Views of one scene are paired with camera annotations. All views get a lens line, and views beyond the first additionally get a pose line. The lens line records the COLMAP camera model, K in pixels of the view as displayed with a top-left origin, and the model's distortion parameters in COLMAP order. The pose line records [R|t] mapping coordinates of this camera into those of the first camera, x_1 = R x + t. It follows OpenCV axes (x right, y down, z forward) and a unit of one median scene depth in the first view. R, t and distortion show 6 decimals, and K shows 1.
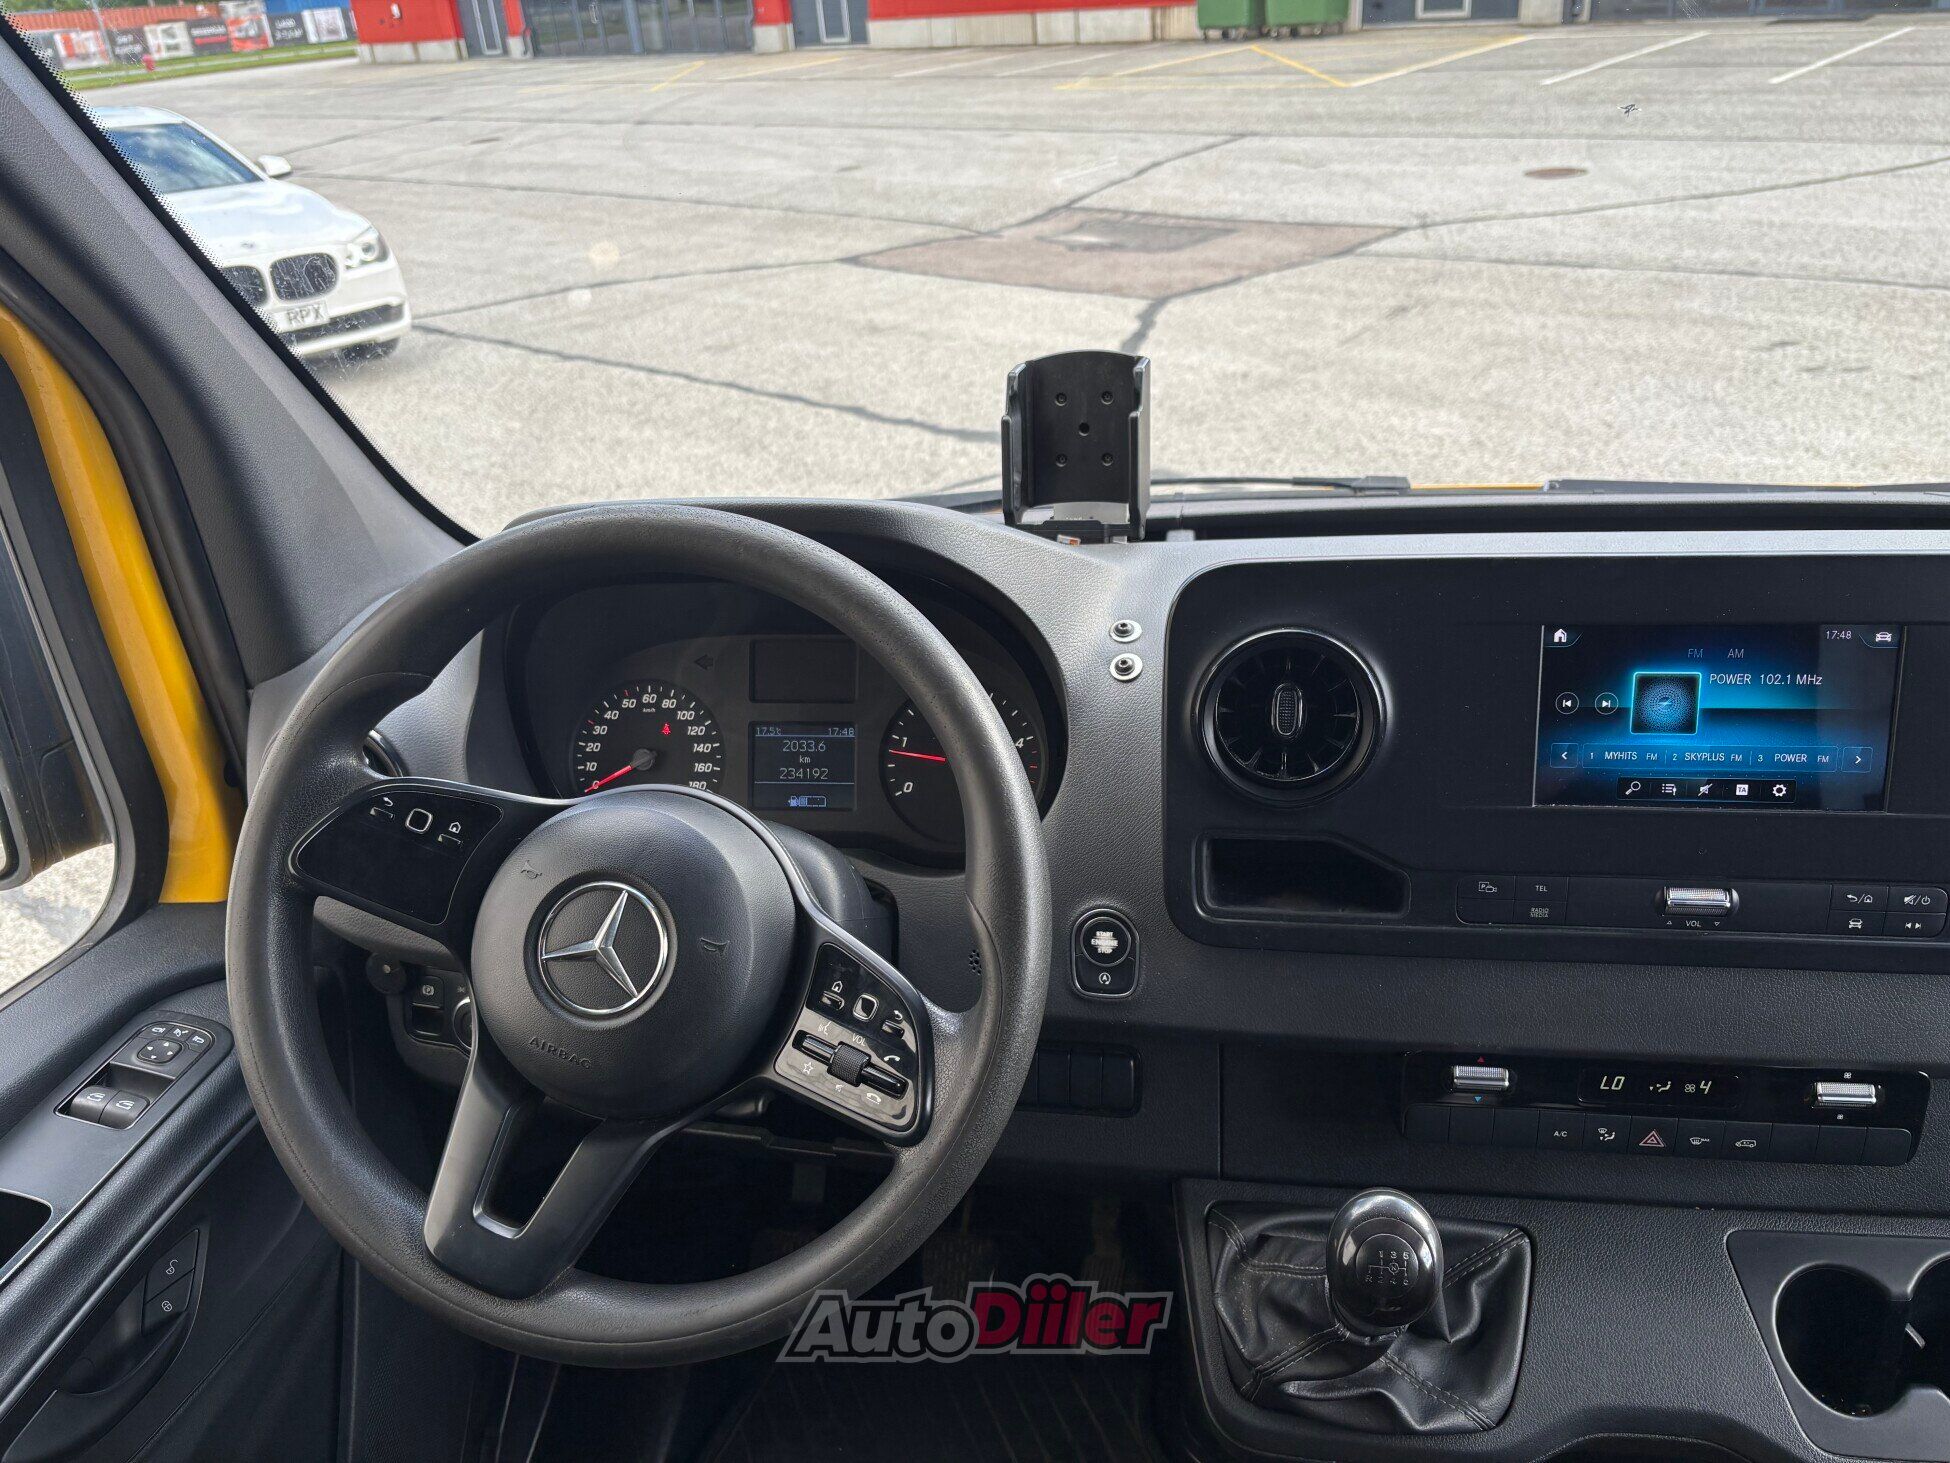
lens RADIAL K [[1476.4, 0, 975.0], [0, 1476.4, 731.5], [0, 0, 1]] dist [0.007369, 0.003257]
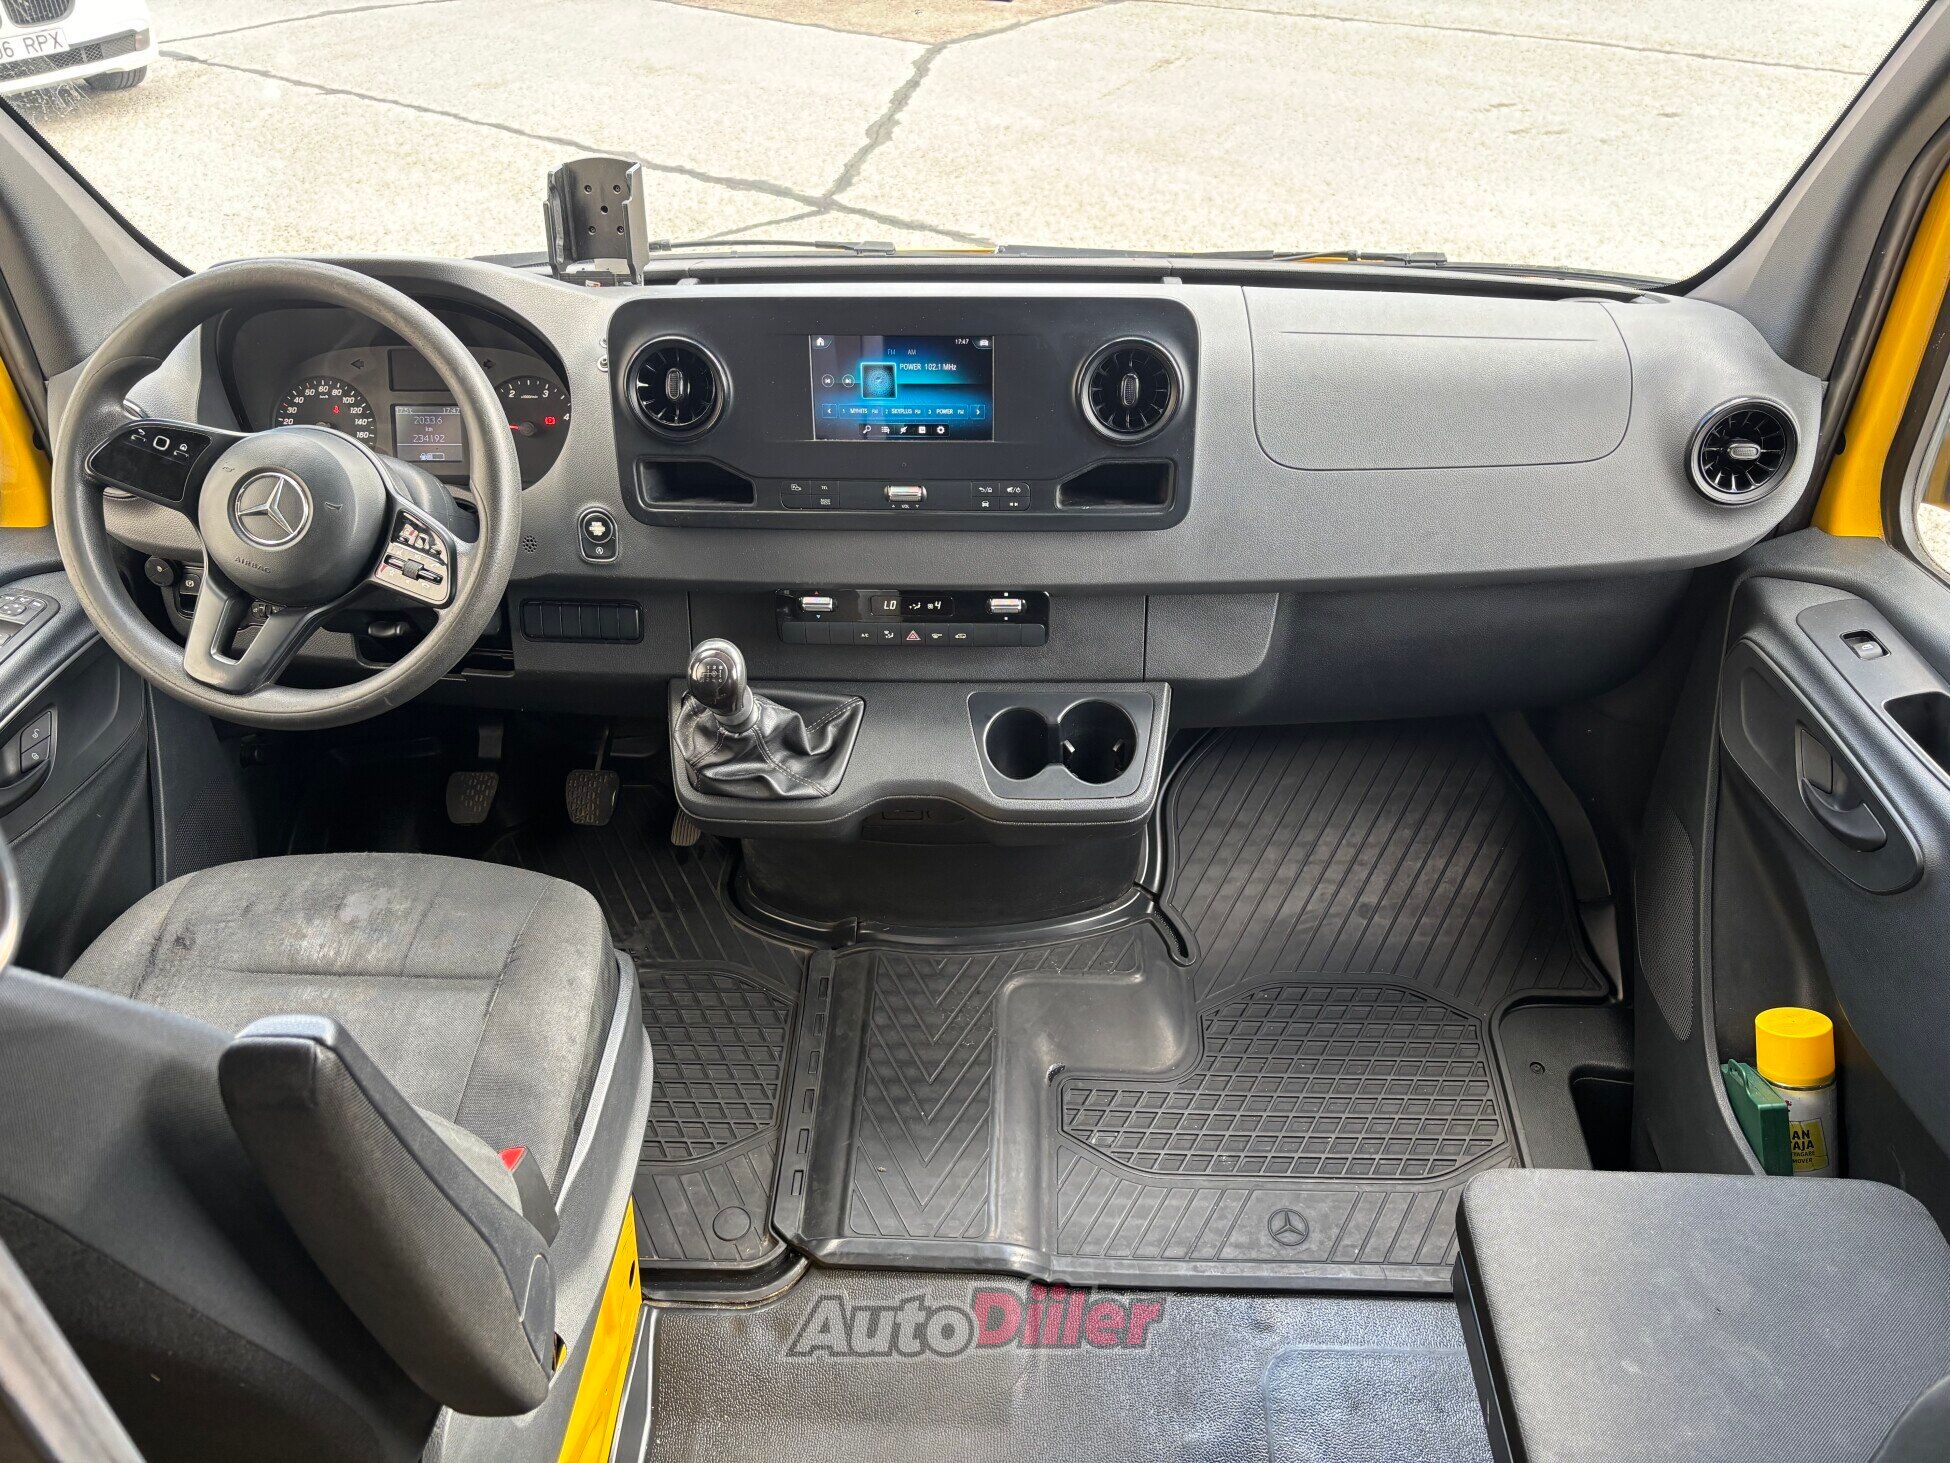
lens RADIAL K [[1492.3, 0, 975.0], [0, 1492.3, 731.5], [0, 0, 1]] dist [0.025273, -0.004926]
pose [[0.994660, -0.022328, 0.100761, 0.051522], [0.006295, 0.987626, 0.156703, 0.015907], [-0.103013, -0.155232, 0.982492, -0.117941]]
